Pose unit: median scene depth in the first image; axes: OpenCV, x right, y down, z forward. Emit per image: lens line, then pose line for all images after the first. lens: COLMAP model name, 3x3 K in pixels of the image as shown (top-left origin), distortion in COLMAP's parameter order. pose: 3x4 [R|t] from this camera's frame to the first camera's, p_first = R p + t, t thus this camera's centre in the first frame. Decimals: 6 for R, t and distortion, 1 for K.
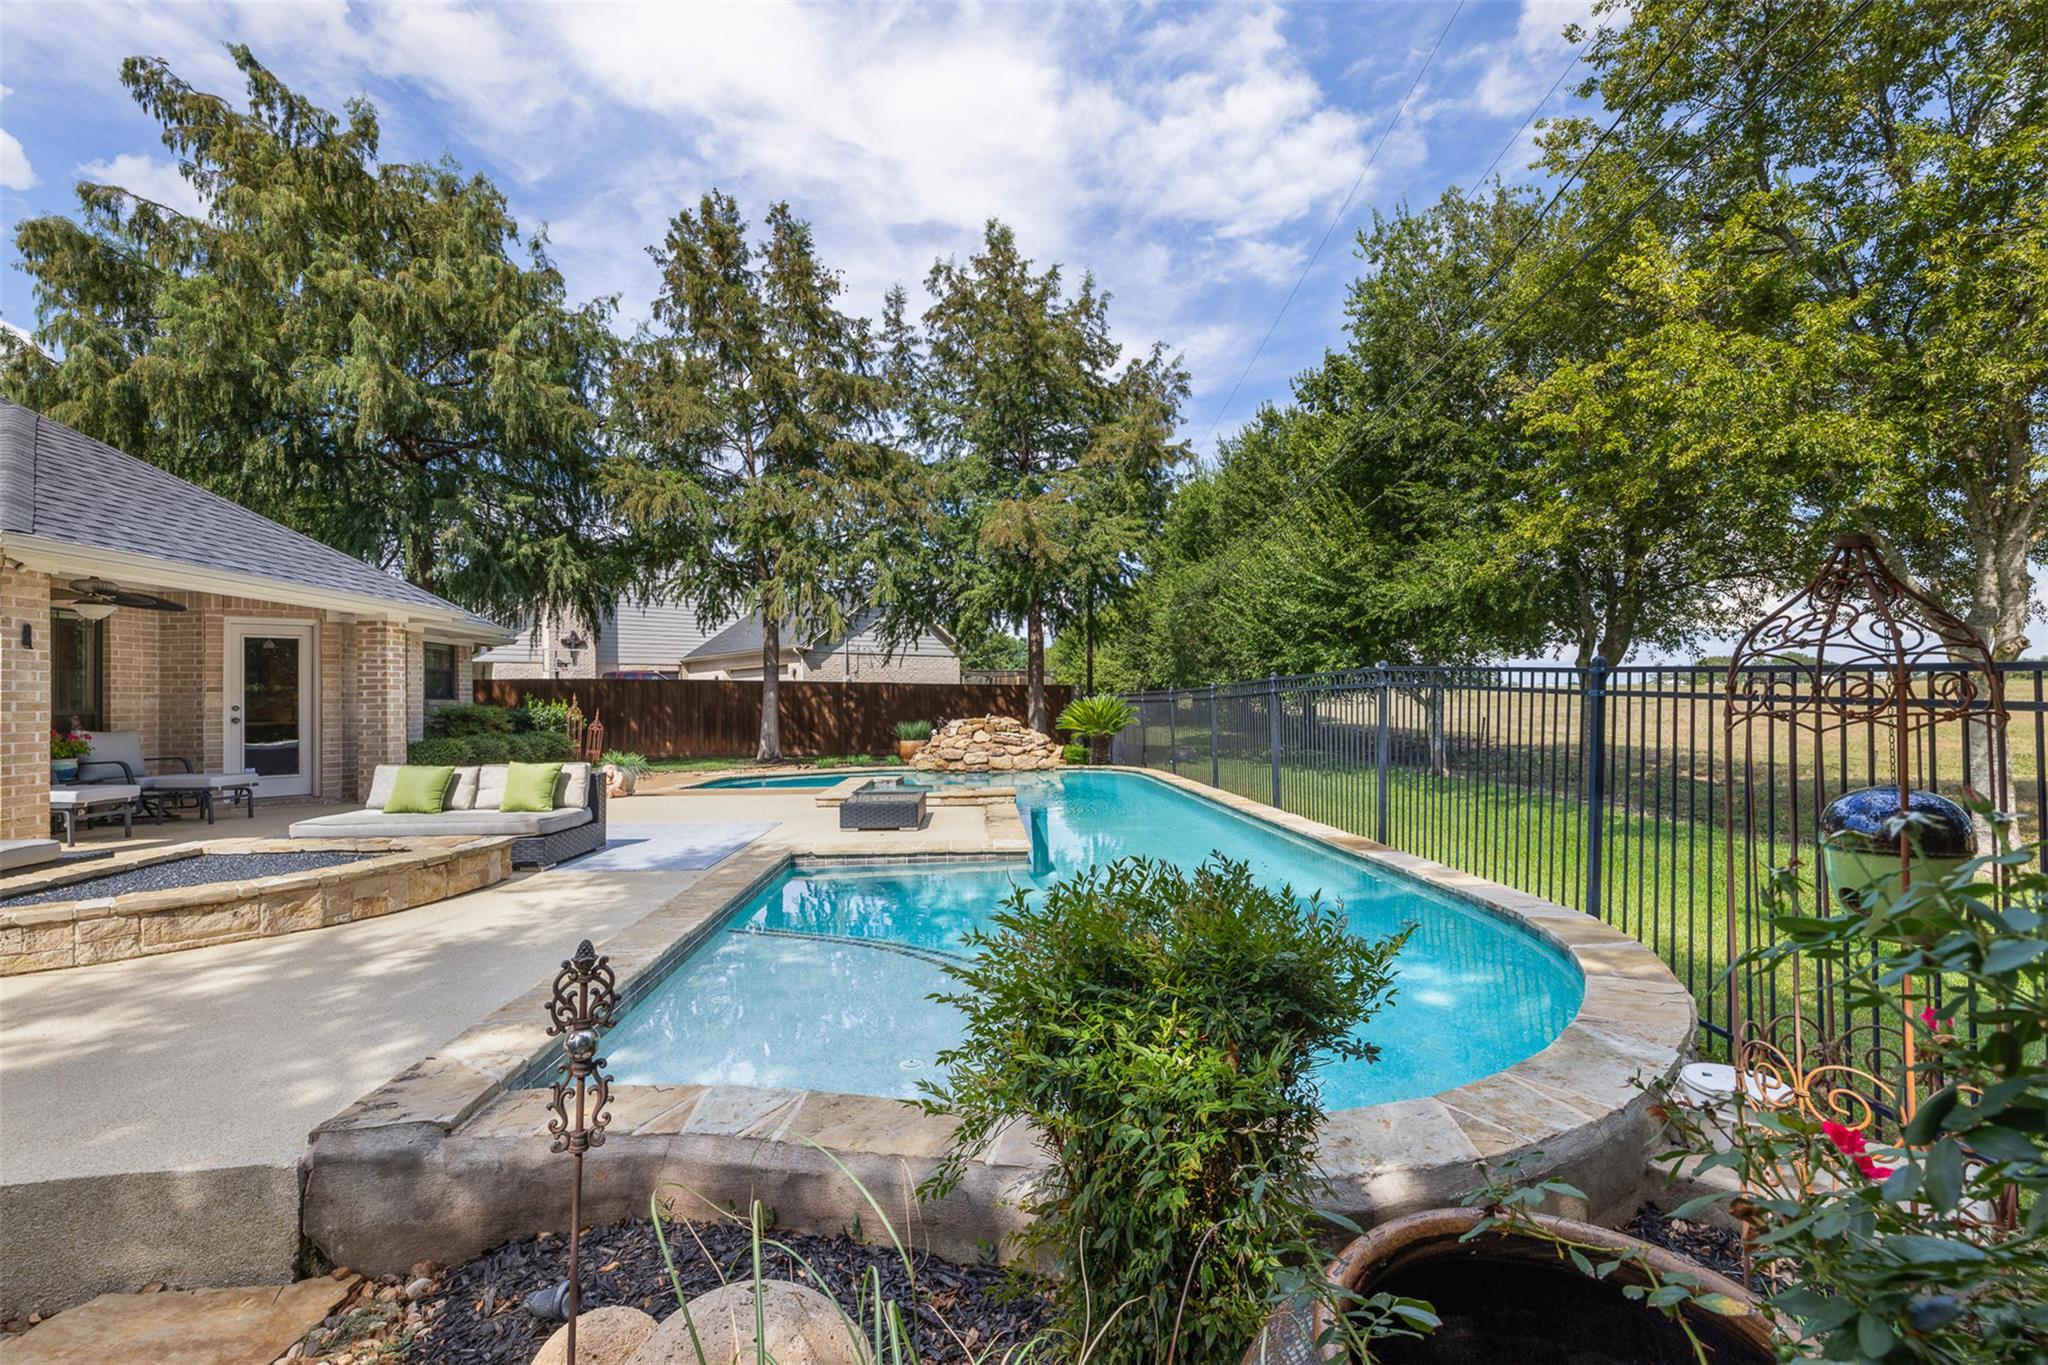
lens RADIAL K [[871.8, 0, 1004.1], [0, 871.8, 689.2], [0, 0, 1]] dist [0.001717, -0.000231]
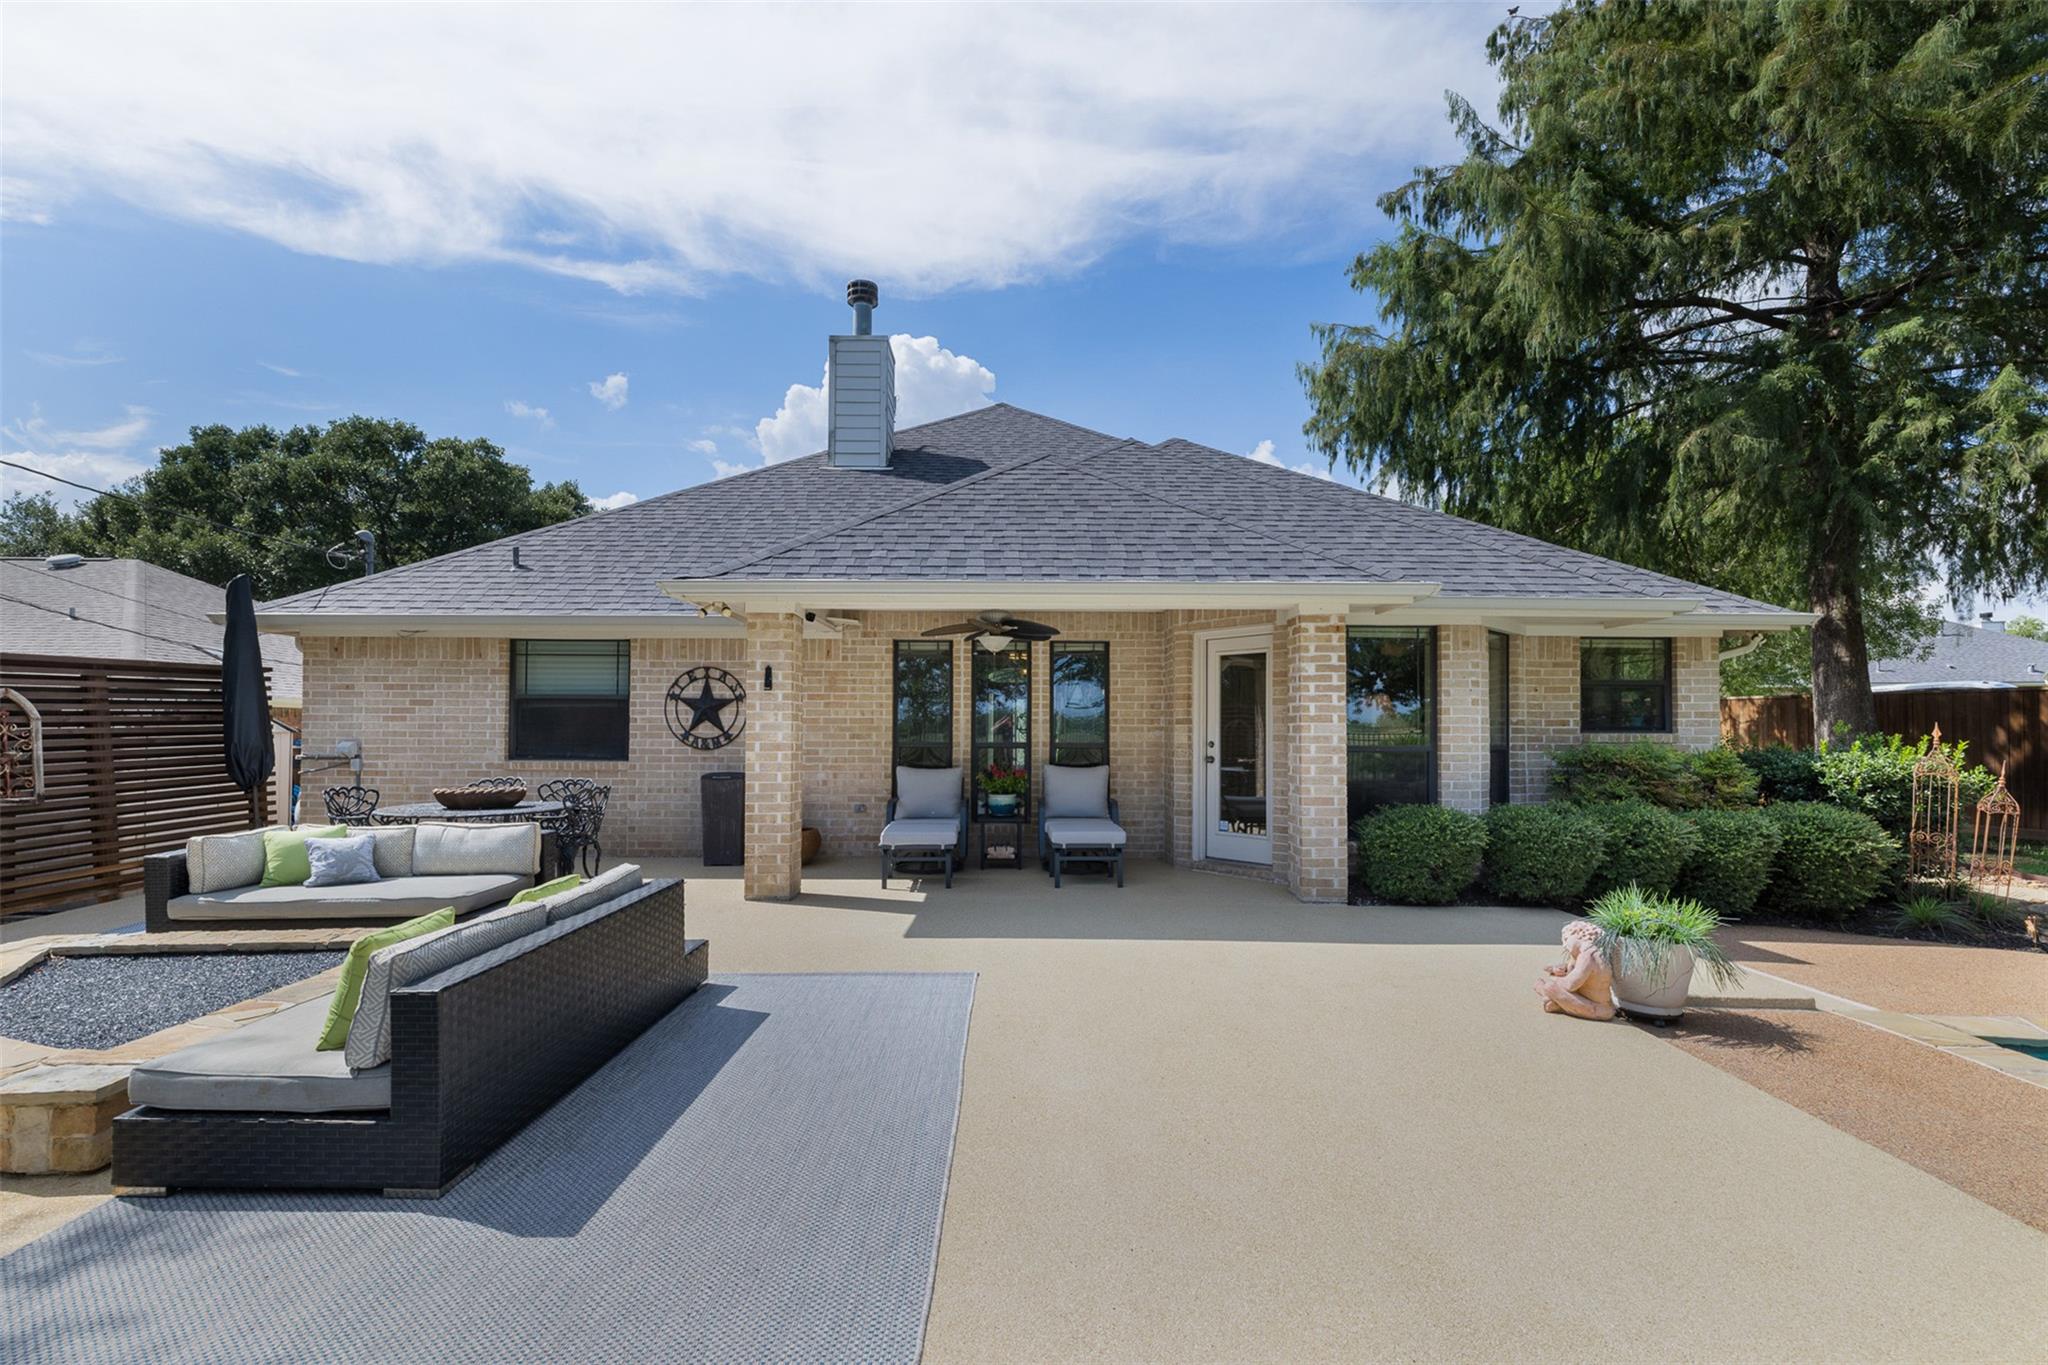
lens RADIAL K [[871.8, 0, 1029.3], [0, 871.8, 694.8], [0, 0, 1]] dist [0.001717, -0.000231]
pose [[-0.024376, -0.022684, -0.999445, -0.070117], [0.015233, 0.999618, -0.023060, -0.008741], [0.999587, -0.015787, -0.024021, 0.879019]]
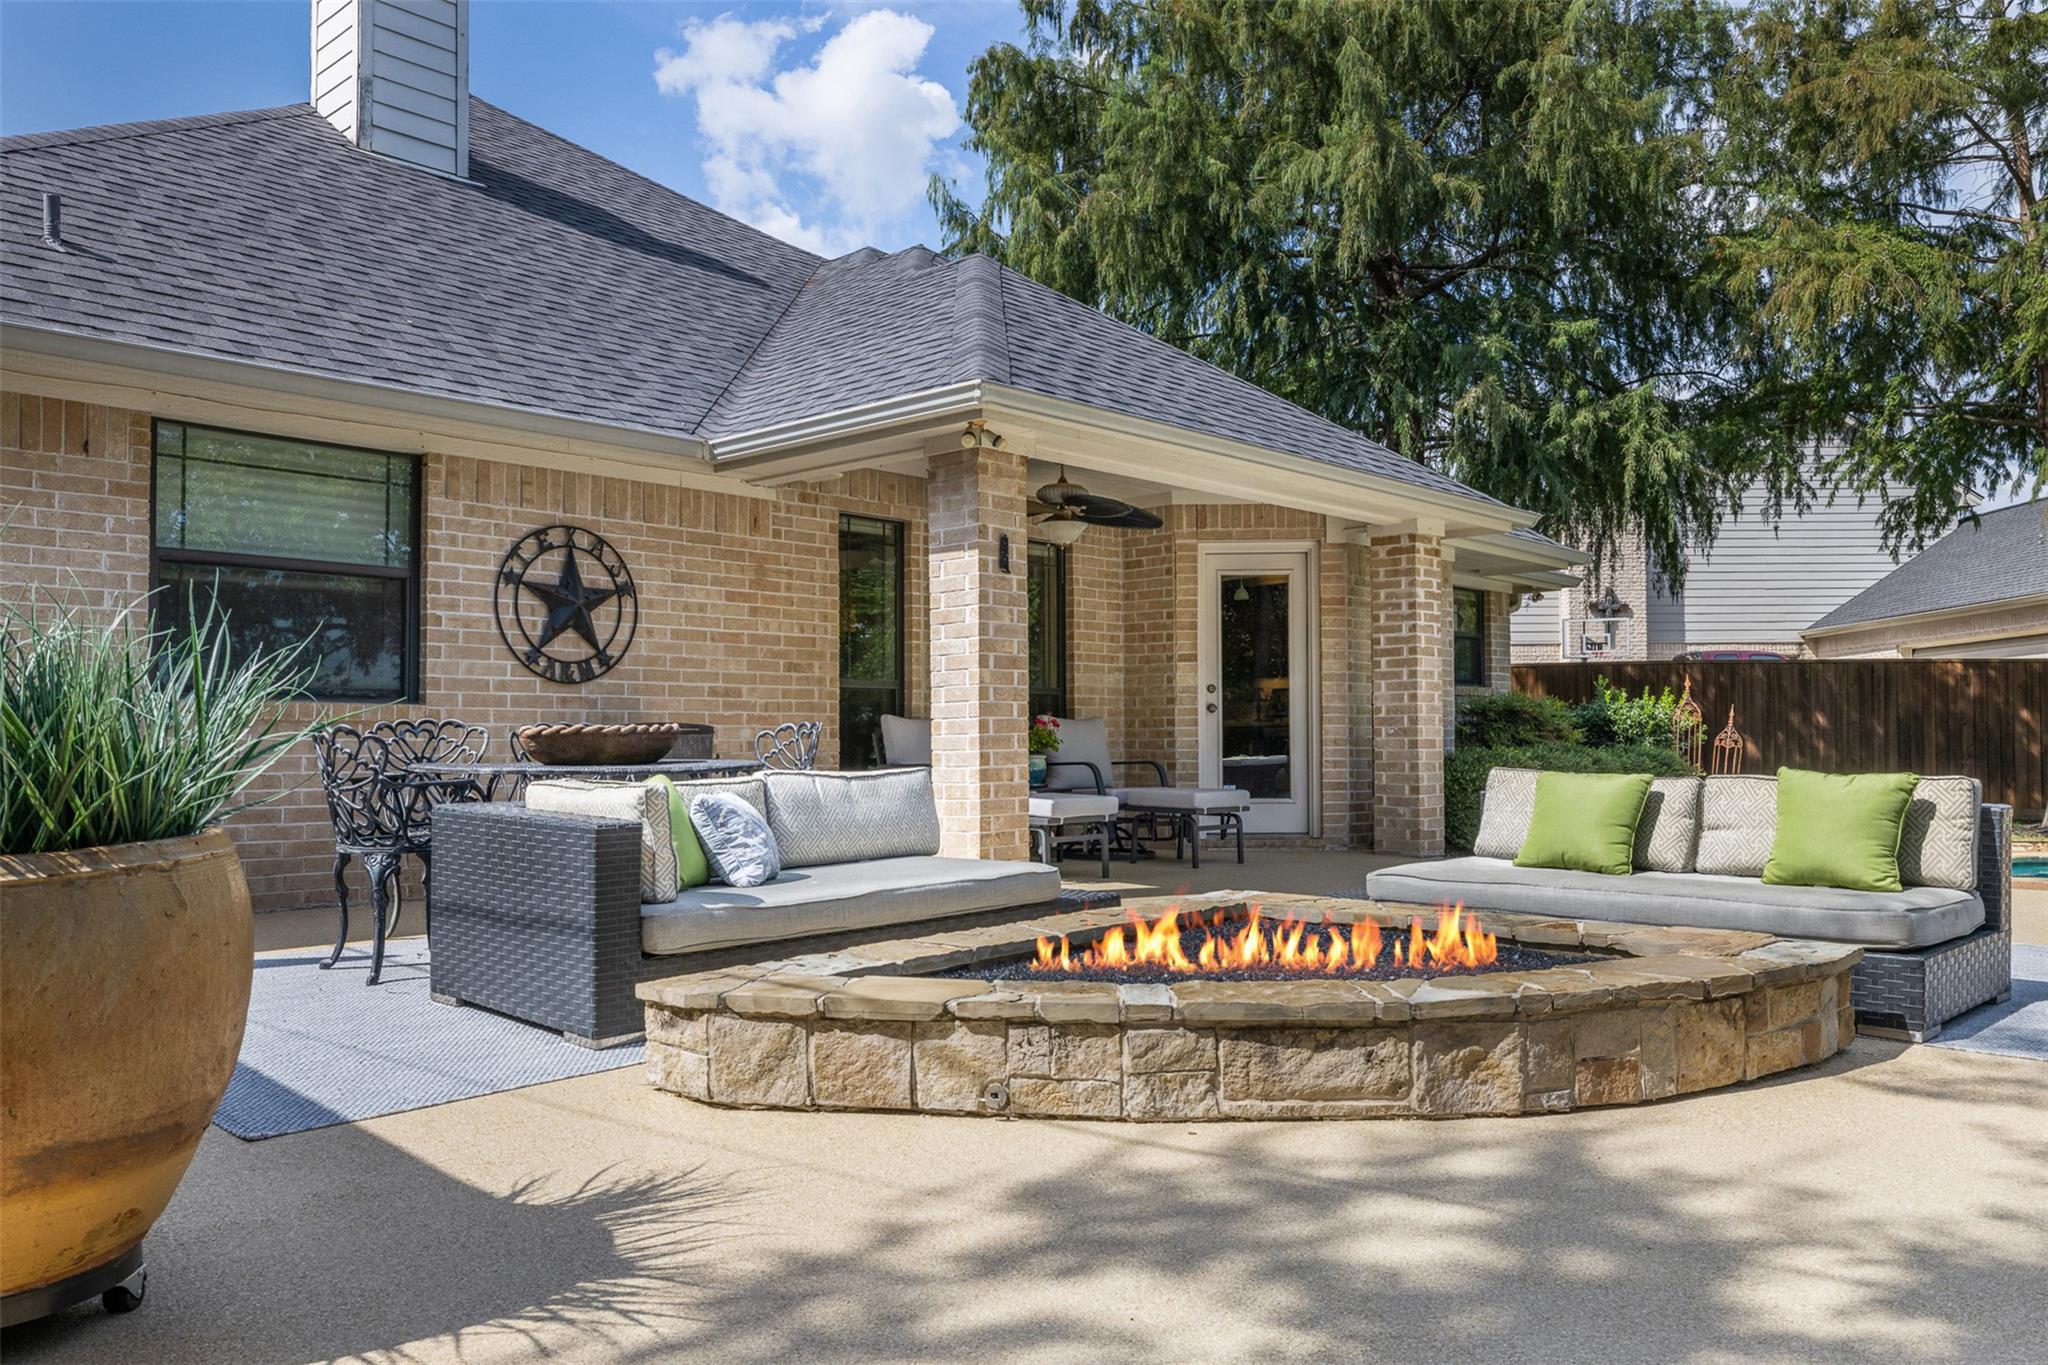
lens RADIAL K [[1509.9, 0, 1022.7], [0, 1509.9, 691.9], [0, 0, 1]] dist [0.011387, 0.007183]
pose [[0.695431, -0.011847, -0.718495, -0.200202], [0.006590, 0.999927, -0.010110, 0.035225], [0.718562, 0.002296, 0.695459, 0.151283]]
